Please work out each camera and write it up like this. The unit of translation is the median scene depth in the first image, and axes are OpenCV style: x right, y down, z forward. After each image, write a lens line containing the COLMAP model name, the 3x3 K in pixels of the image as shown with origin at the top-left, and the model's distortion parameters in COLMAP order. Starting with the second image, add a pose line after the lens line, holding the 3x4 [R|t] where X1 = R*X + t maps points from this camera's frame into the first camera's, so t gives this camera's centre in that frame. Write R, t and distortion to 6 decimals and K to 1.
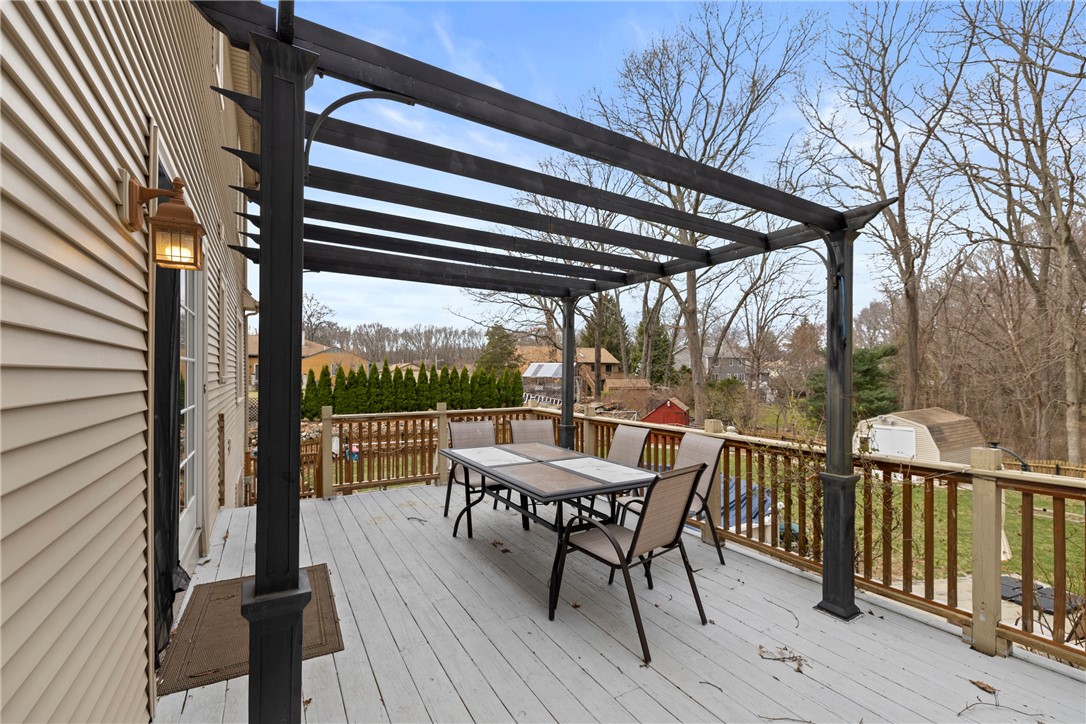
lens RADIAL K [[450.9, 0, 543.7], [0, 450.9, 366.5], [0, 0, 1]] dist [-0.012949, 0.000309]
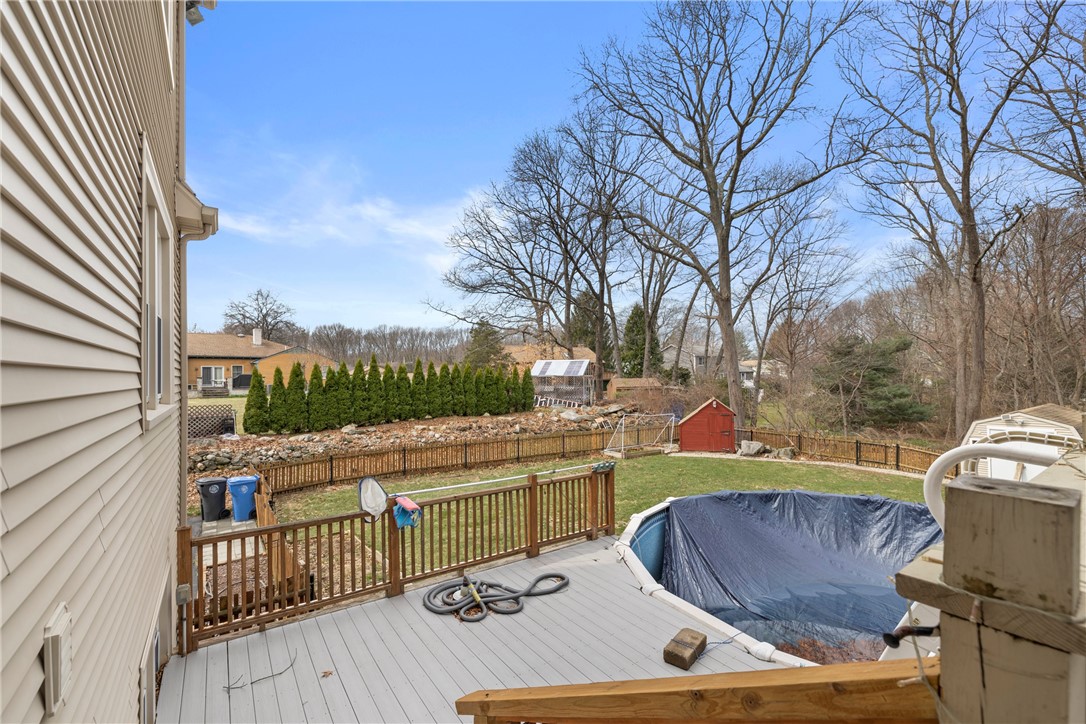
lens RADIAL K [[450.9, 0, 543.7], [0, 450.9, 366.5], [0, 0, 1]] dist [-0.012949, 0.000309]
pose [[0.996780, -0.009640, 0.079601, -0.091187], [0.010124, 0.999933, -0.005679, 0.009942], [-0.079541, 0.006466, 0.996811, 0.142826]]
